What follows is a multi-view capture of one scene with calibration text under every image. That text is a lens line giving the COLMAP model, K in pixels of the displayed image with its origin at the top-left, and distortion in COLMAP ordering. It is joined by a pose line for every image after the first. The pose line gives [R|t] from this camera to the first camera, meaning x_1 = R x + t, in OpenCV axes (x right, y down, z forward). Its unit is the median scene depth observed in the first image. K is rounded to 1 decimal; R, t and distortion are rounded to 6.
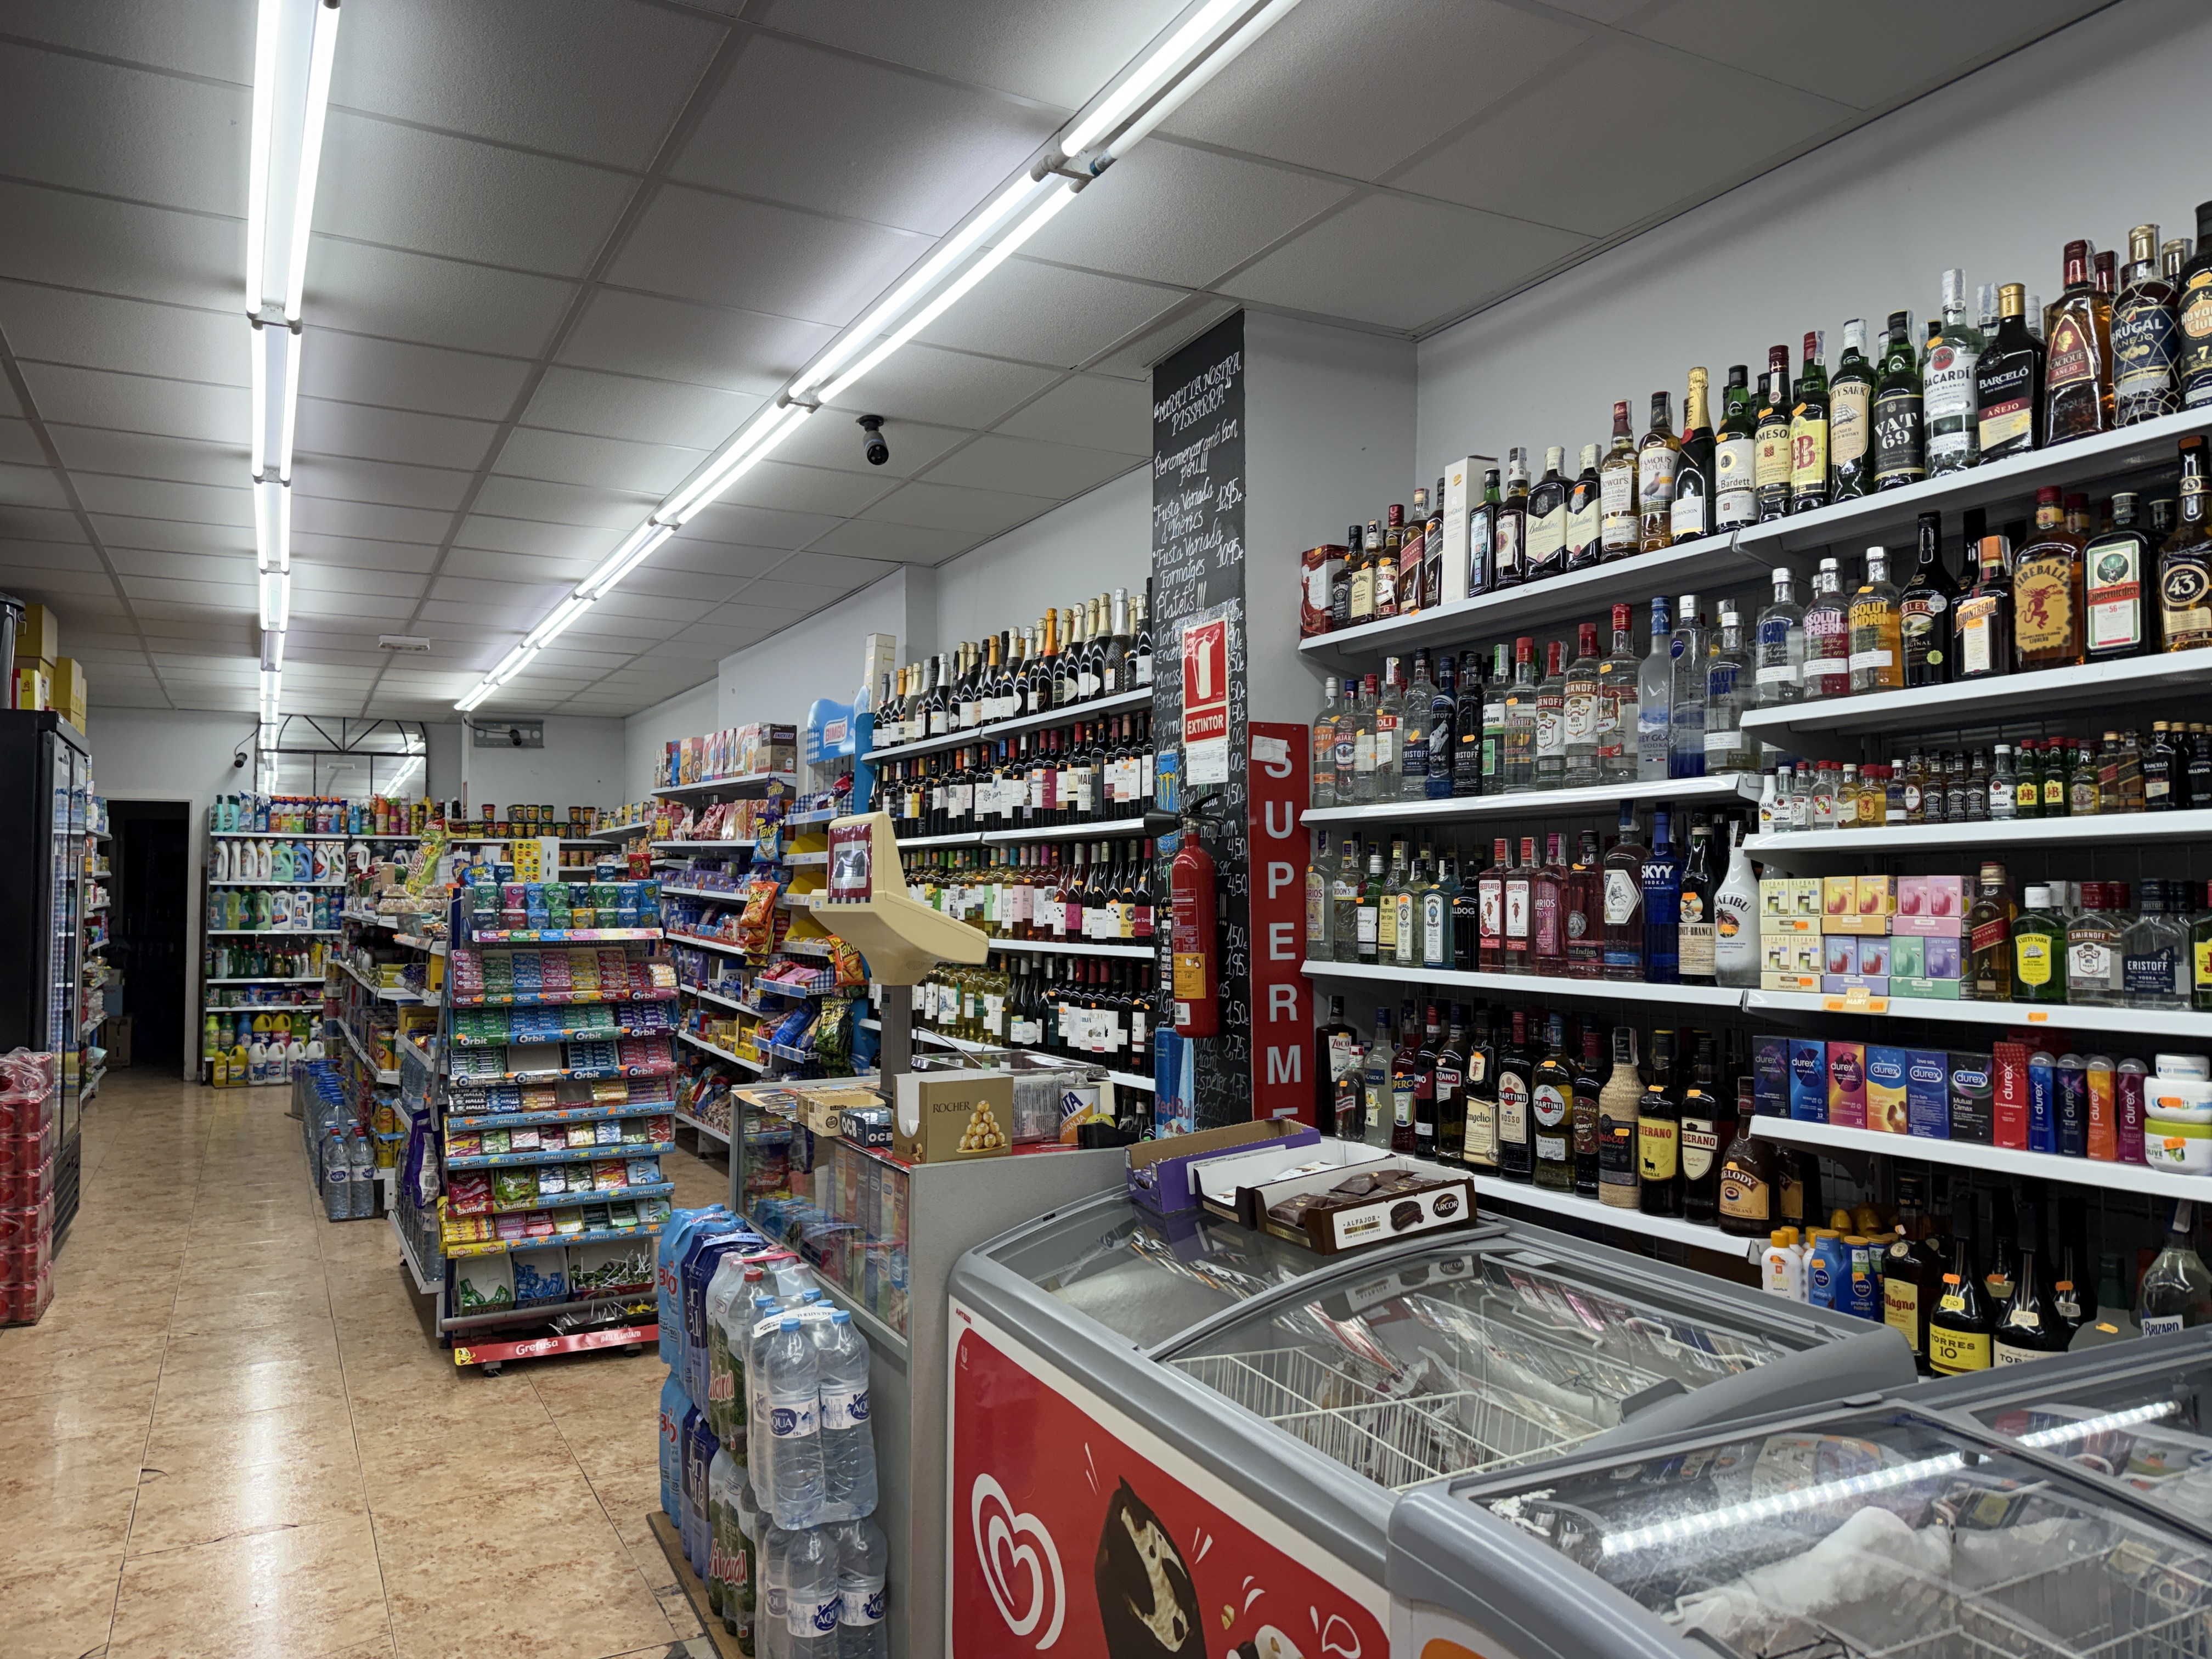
lens RADIAL K [[1532.7, 0, 1113.0], [0, 1532.7, 824.1], [0, 0, 1]] dist [0.124363, -0.209617]
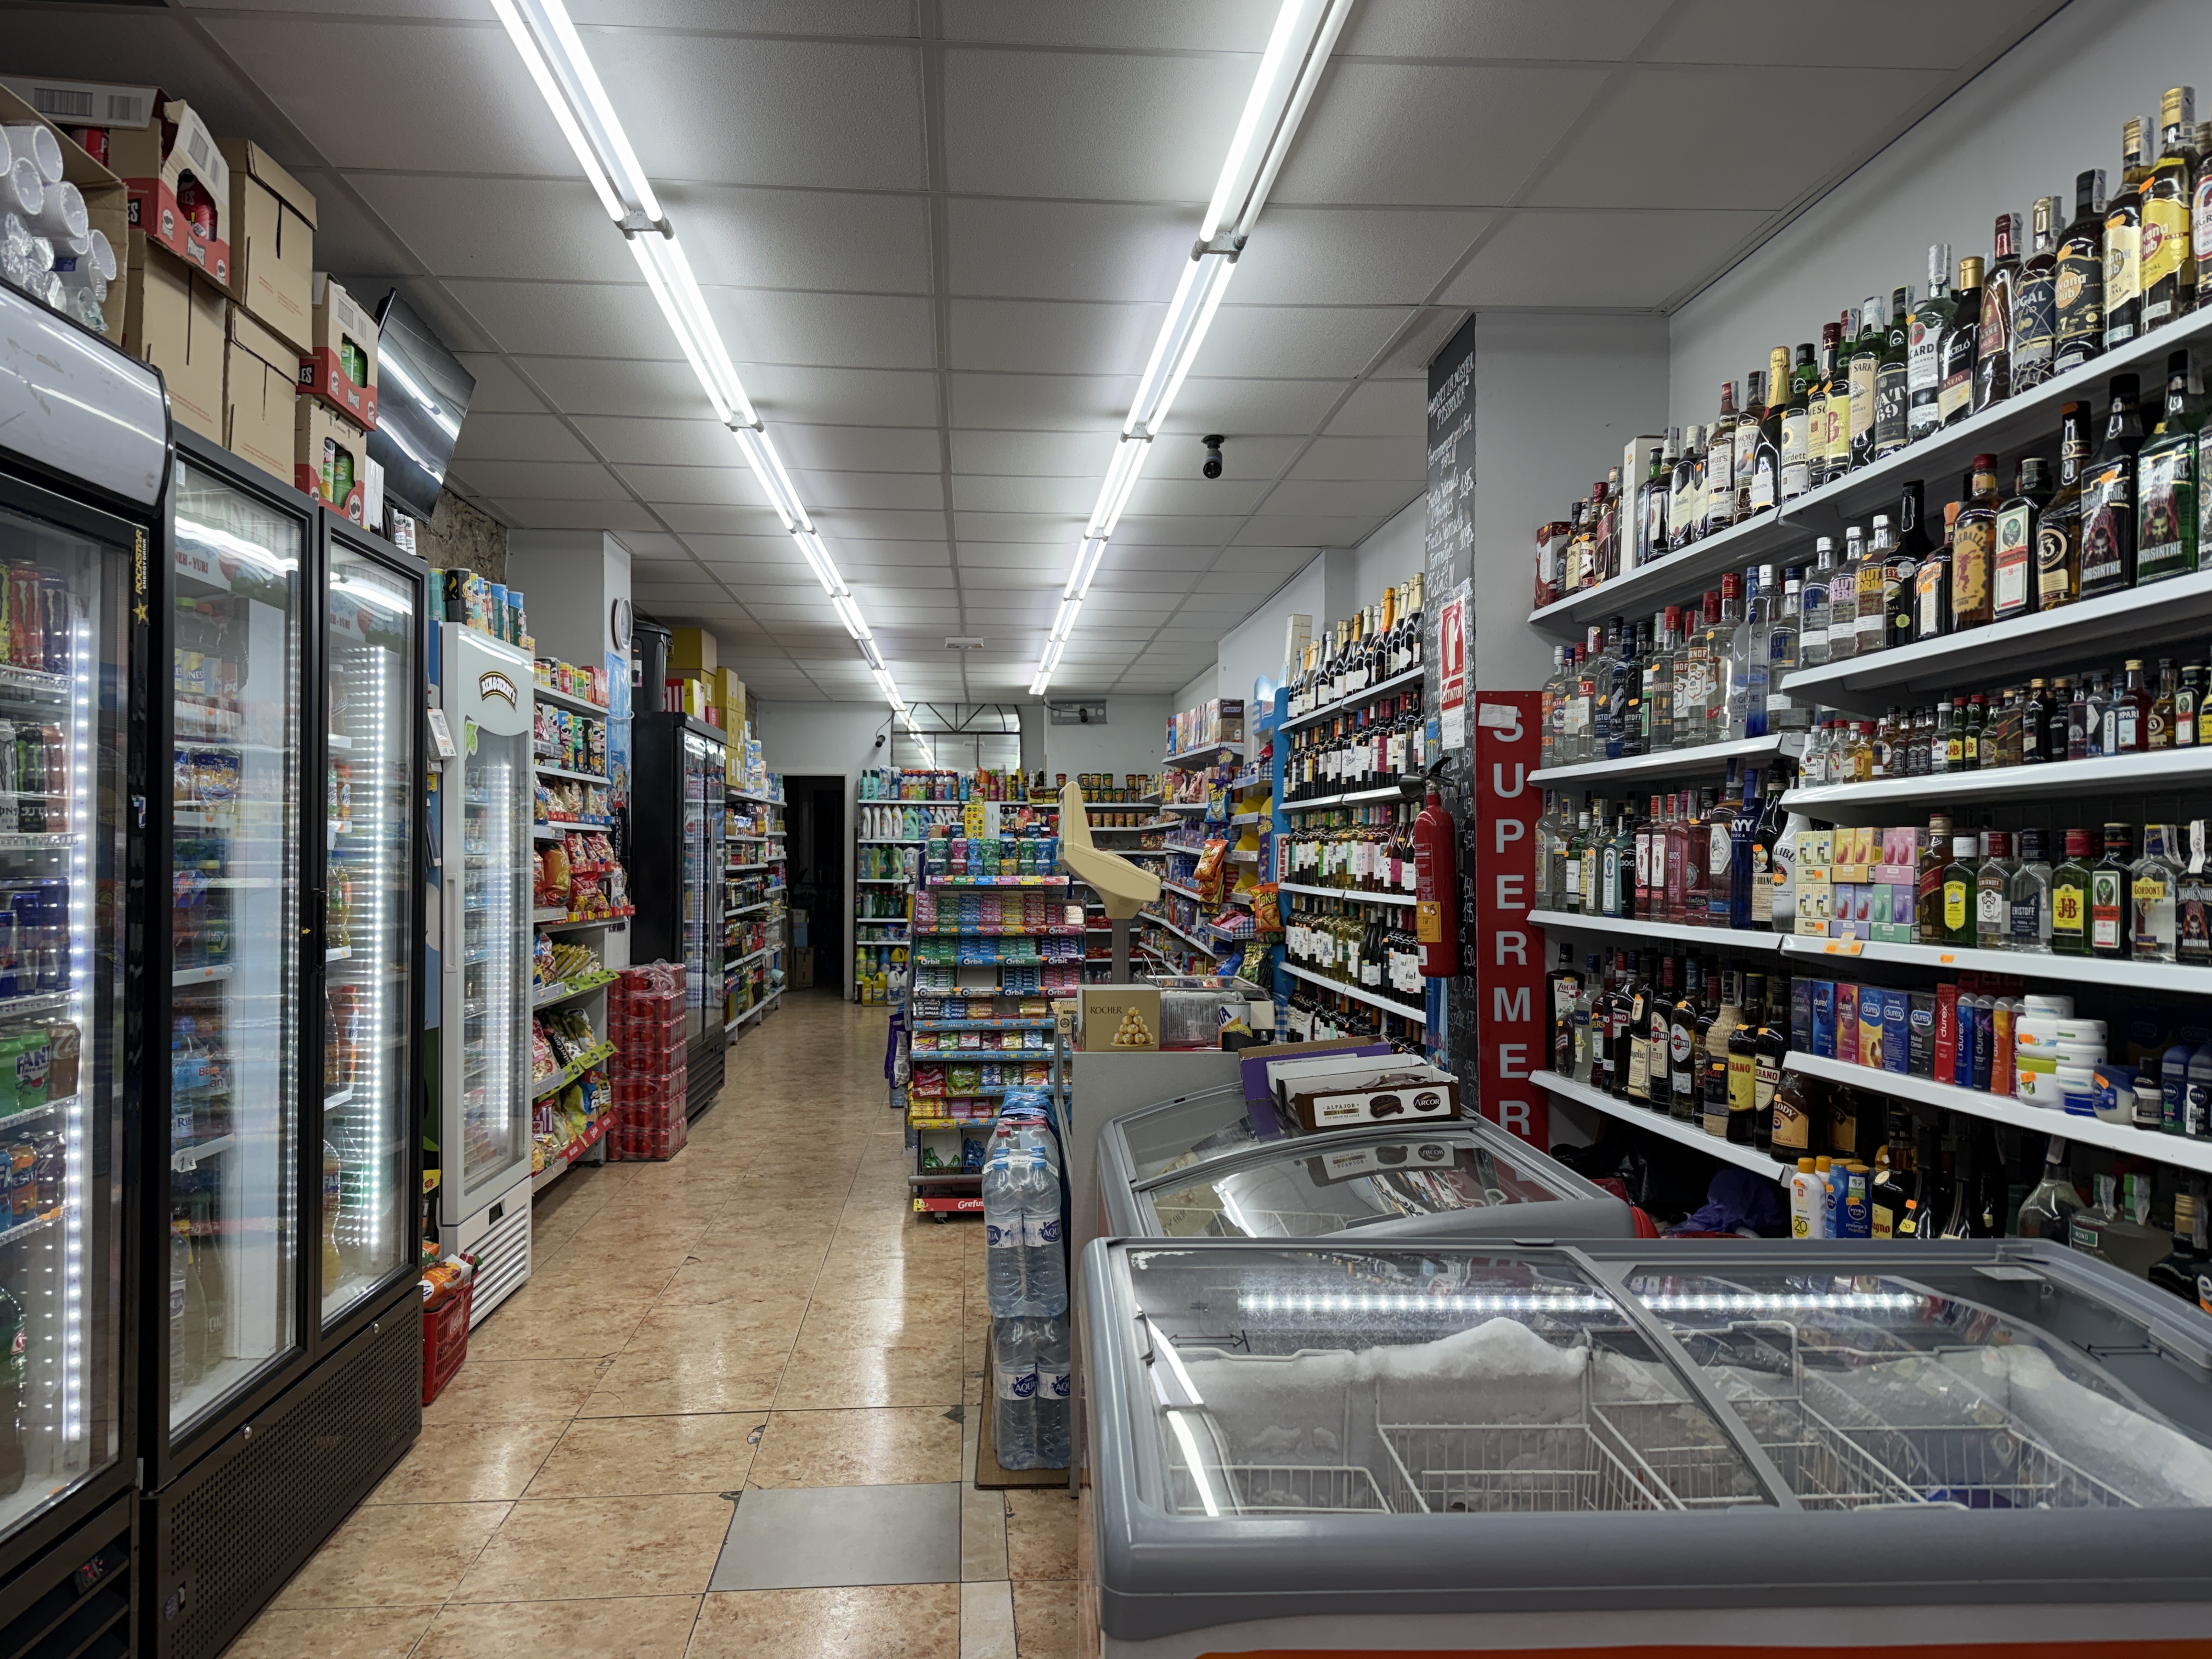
lens RADIAL K [[1533.0, 0, 1095.0], [0, 1533.0, 828.0], [0, 0, 1]] dist [0.136694, -0.273389]
pose [[0.912797, -0.002545, -0.408405, 0.217927], [0.013743, 0.999606, 0.024486, 0.000061], [0.408181, -0.027964, 0.912473, -0.091256]]
